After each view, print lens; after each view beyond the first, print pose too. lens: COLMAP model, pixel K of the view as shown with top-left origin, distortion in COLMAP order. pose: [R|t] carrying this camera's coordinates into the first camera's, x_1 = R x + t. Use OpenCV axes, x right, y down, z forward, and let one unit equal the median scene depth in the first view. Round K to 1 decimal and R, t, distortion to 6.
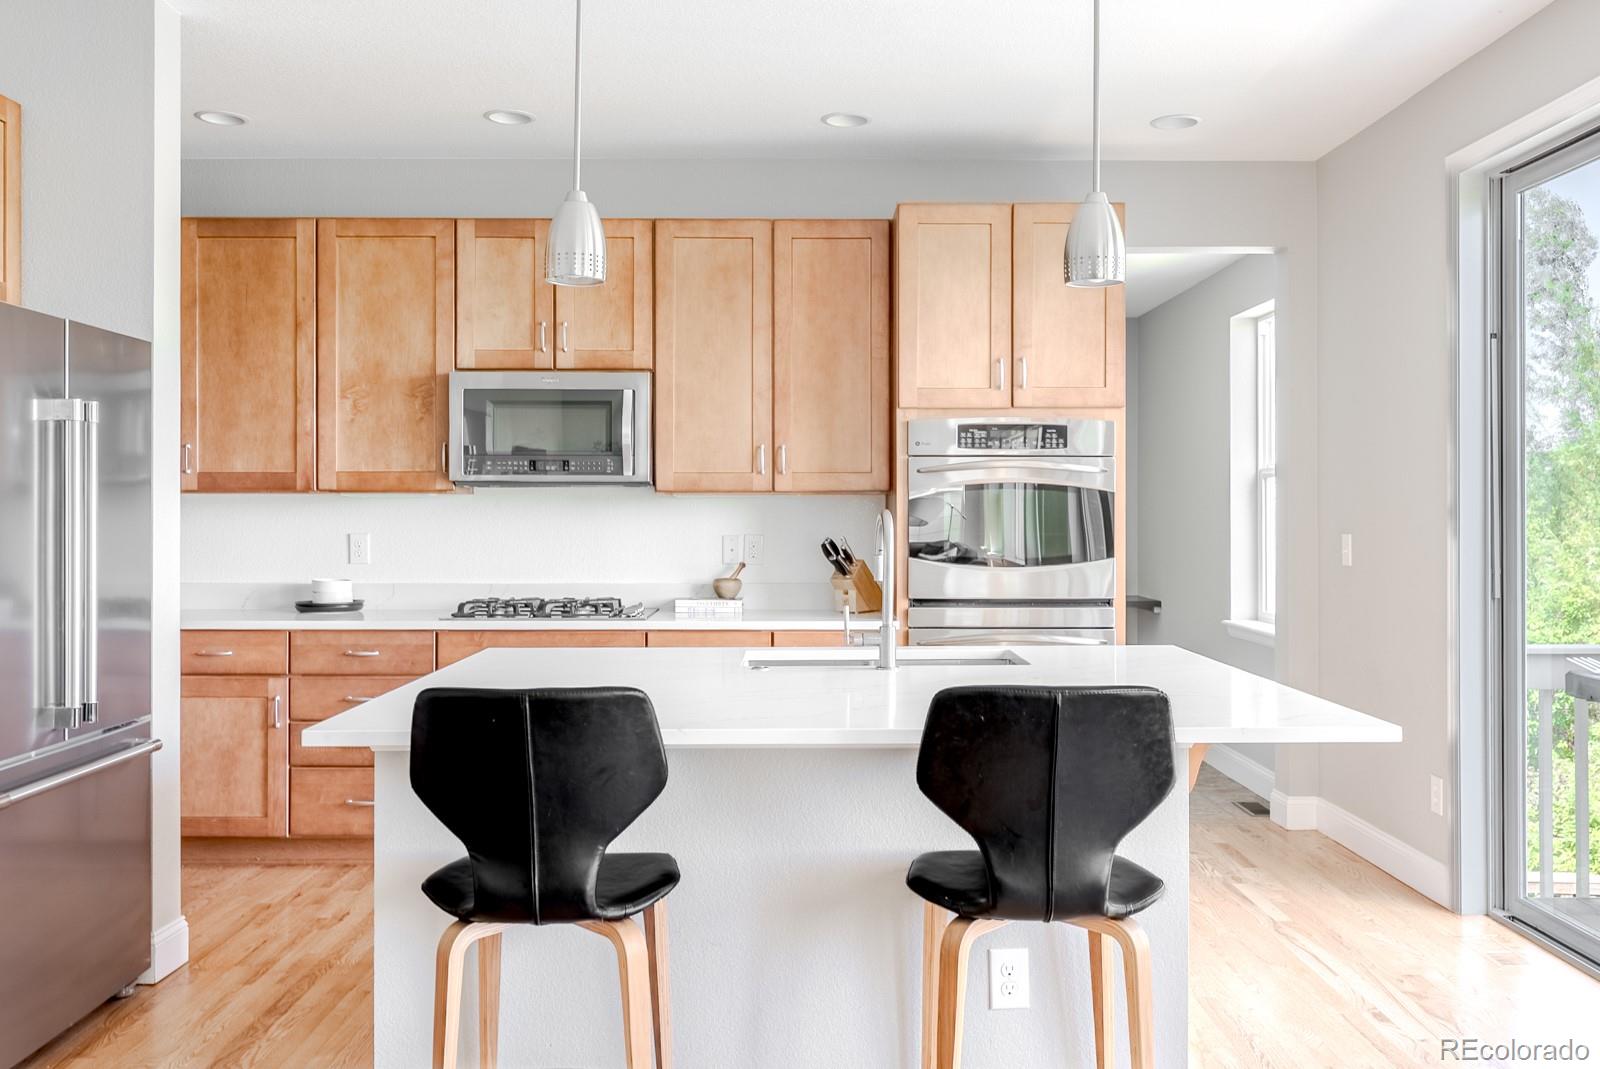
lens RADIAL K [[1394.1, 0, 809.9], [0, 1394.1, 515.0], [0, 0, 1]] dist [0.000777, -0.021838]
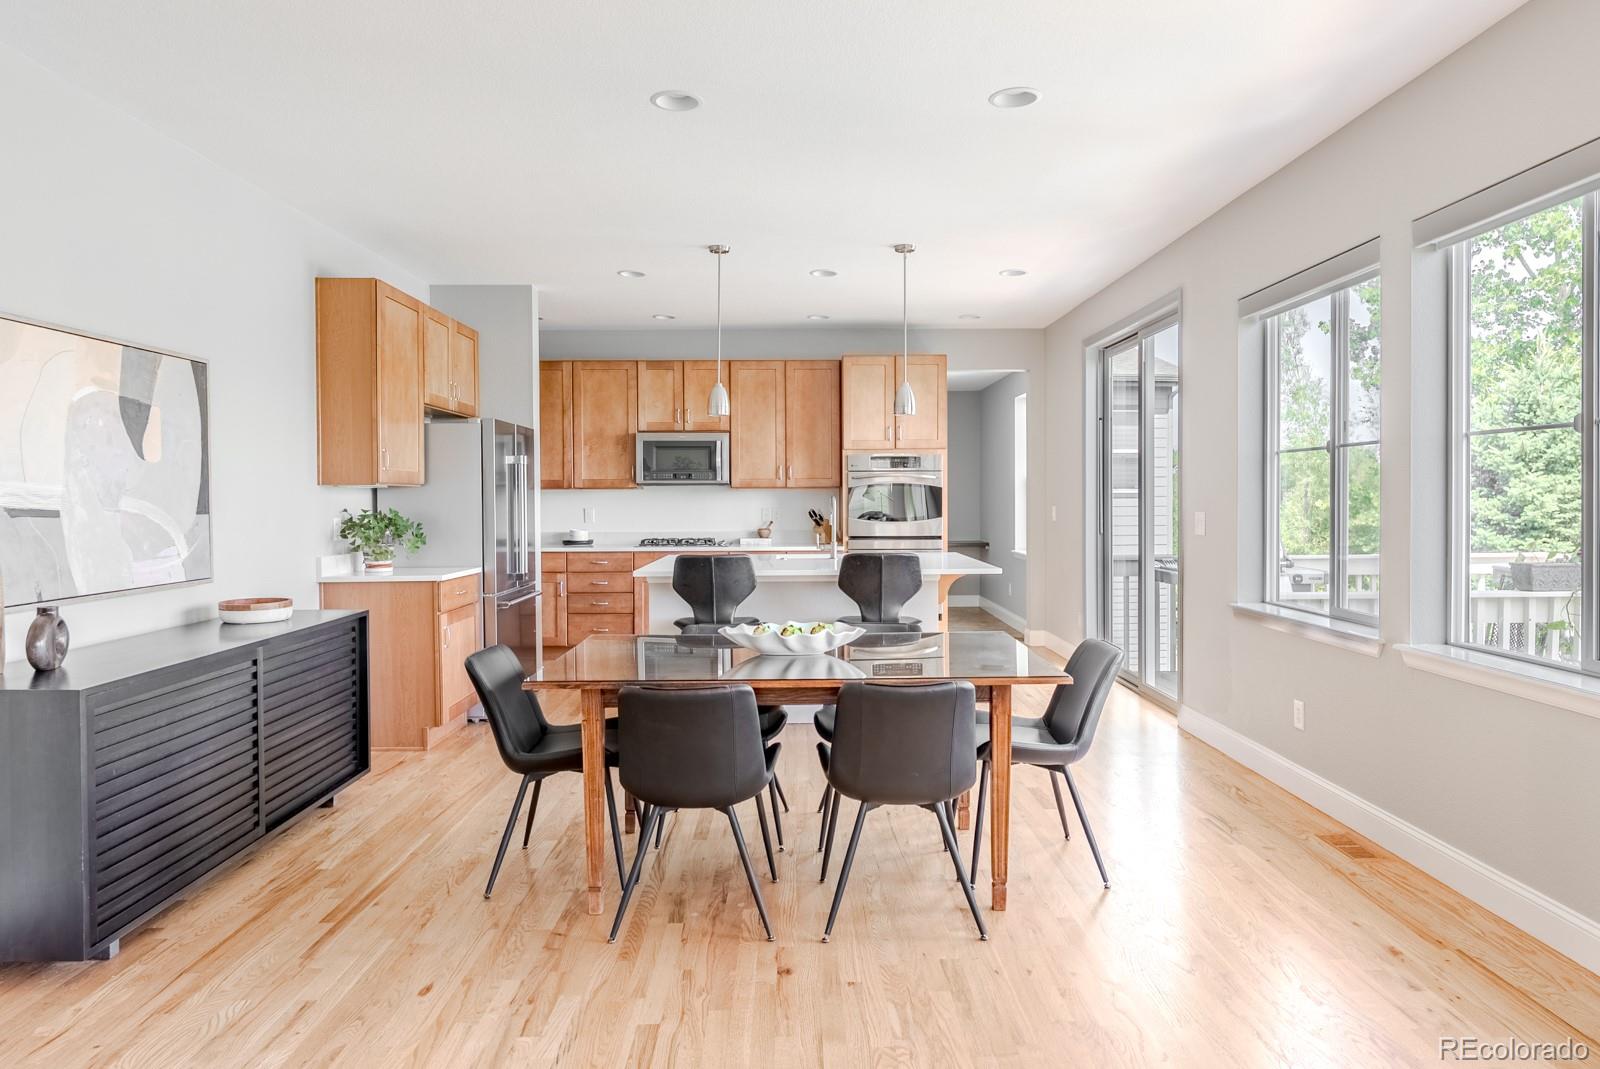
lens RADIAL K [[1001.0, 0, 804.9], [0, 1001.0, 521.2], [0, 0, 1]] dist [-0.001555, -0.000227]
pose [[0.999988, -0.004919, 0.000034, 0.002434], [0.004917, 0.999731, 0.022684, 0.000243], [-0.000146, -0.022683, 0.999743, -0.555254]]
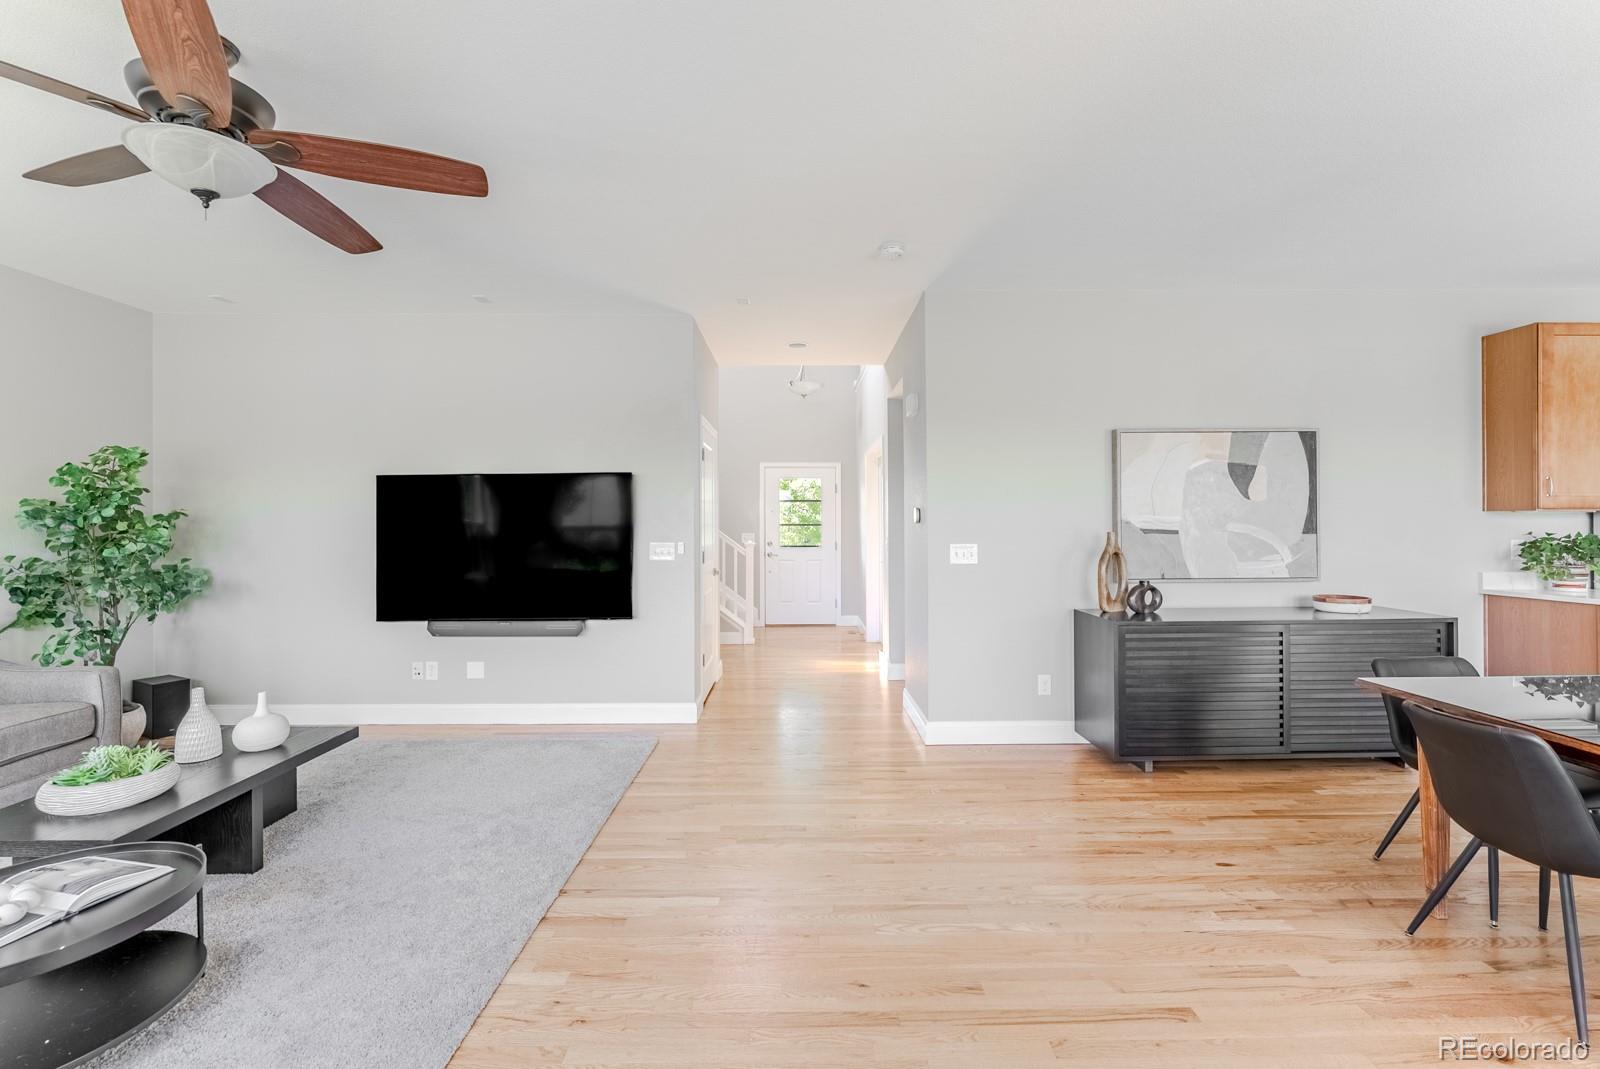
lens RADIAL K [[678.4, 0, 803.9], [0, 678.4, 524.3], [0, 0, 1]] dist [-0.005207, -0.000482]
pose [[0.000154, 0.000492, -1.000000, 0.307521], [0.004049, 0.999992, 0.000493, -0.003602], [0.999992, -0.004049, 0.000152, -0.361781]]
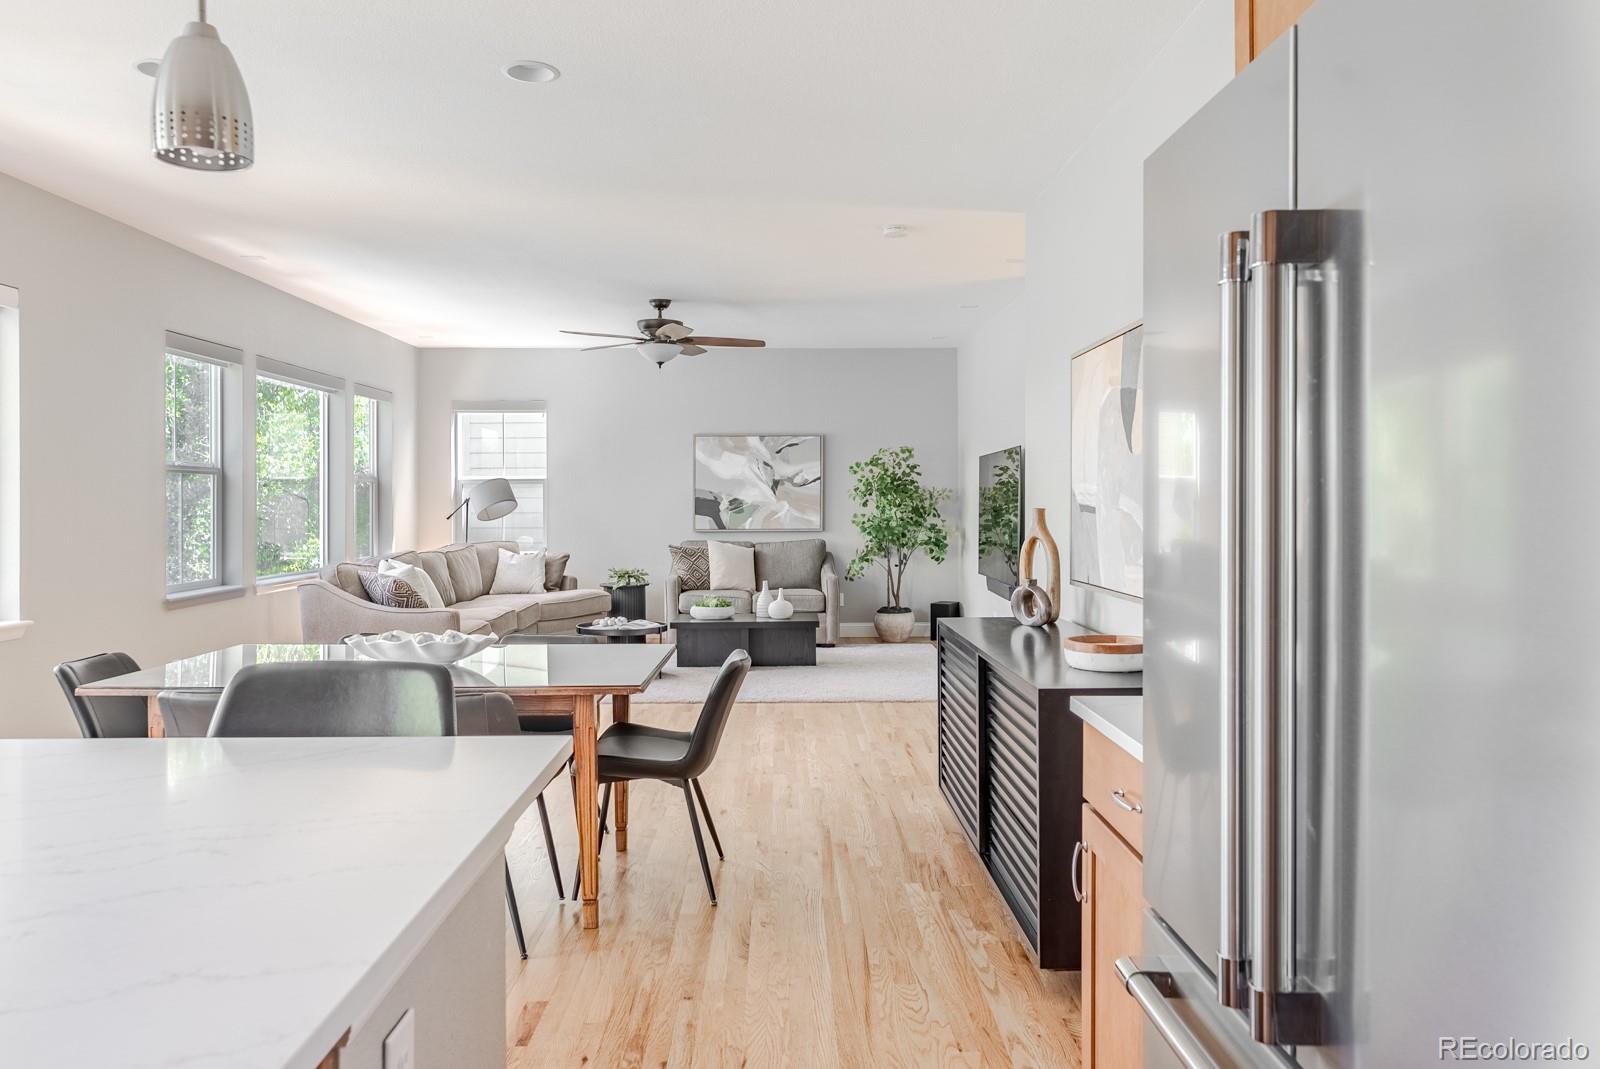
lens RADIAL K [[1120.0, 0, 804.8], [0, 1120.0, 510.7], [0, 0, 1]] dist [-0.003040, 0.002268]
pose [[-0.999928, 0.003335, -0.011486, -0.247309], [0.003220, 0.999945, 0.010031, -0.000468], [0.011519, 0.009994, -0.999884, 0.841687]]
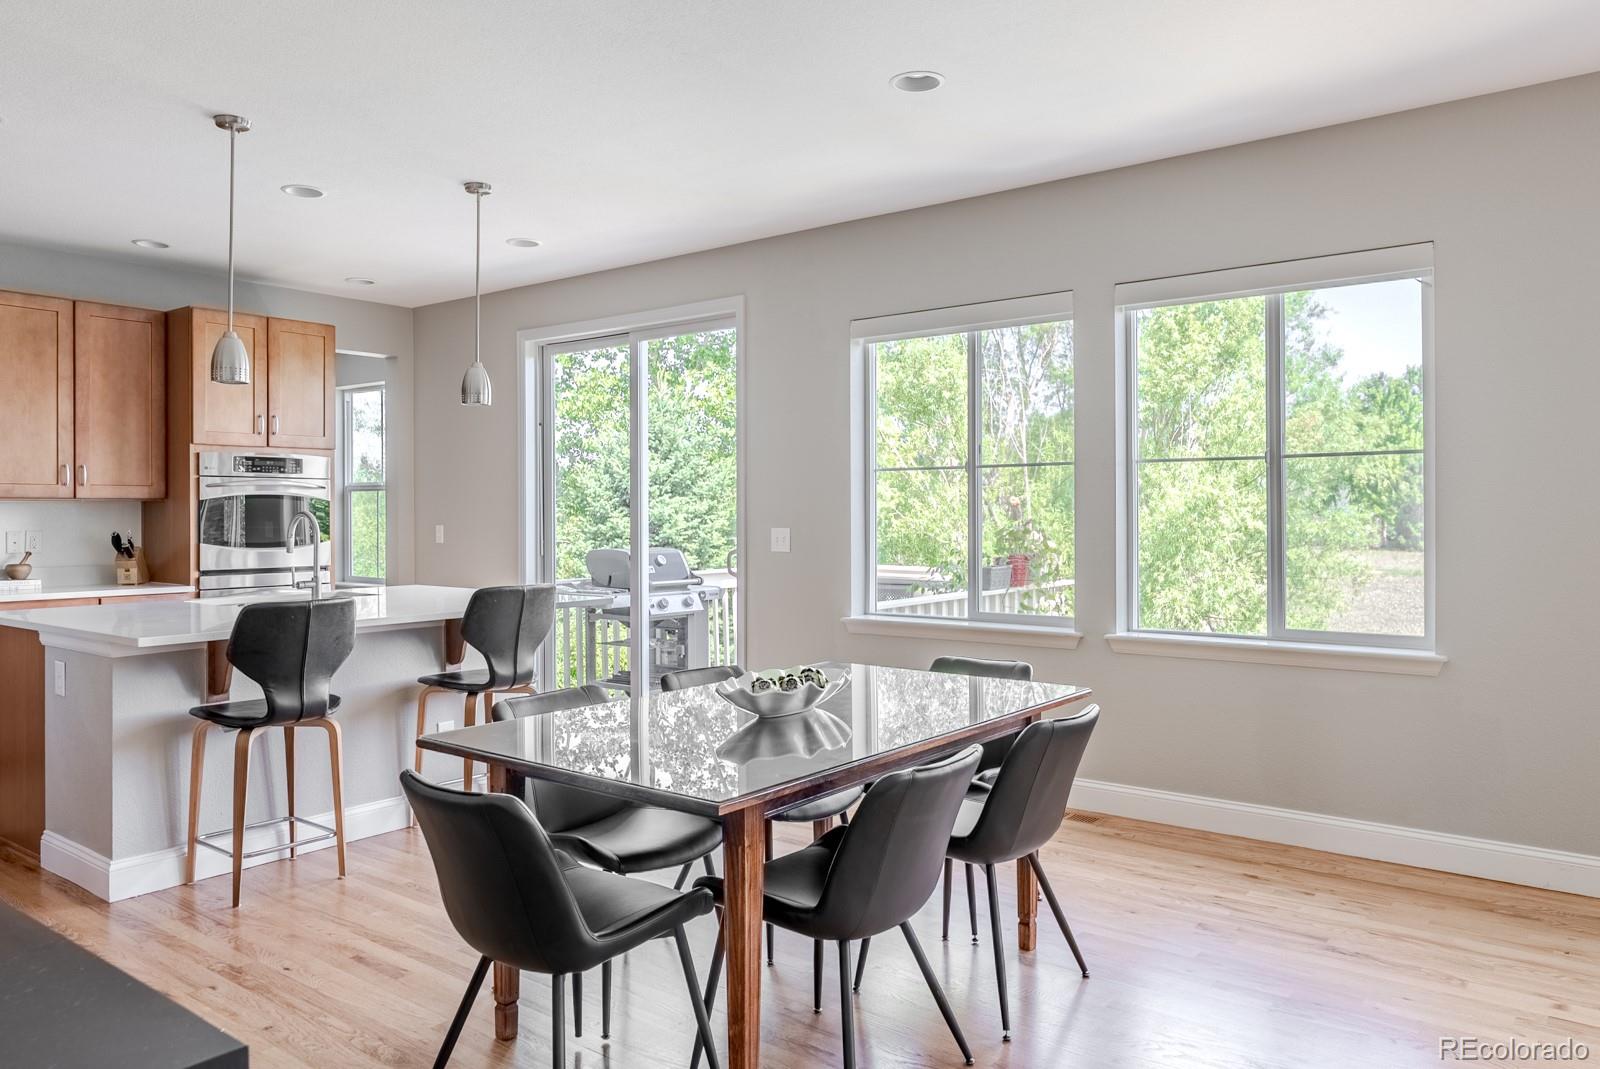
lens RADIAL K [[1120.0, 0, 802.2], [0, 1120.0, 515.4], [0, 0, 1]] dist [-0.003040, 0.002268]
pose [[0.621281, -0.003521, 0.783580, -0.455804], [0.004633, 0.999989, 0.000820, 0.002351], [-0.783574, 0.003121, 0.621290, -0.251422]]
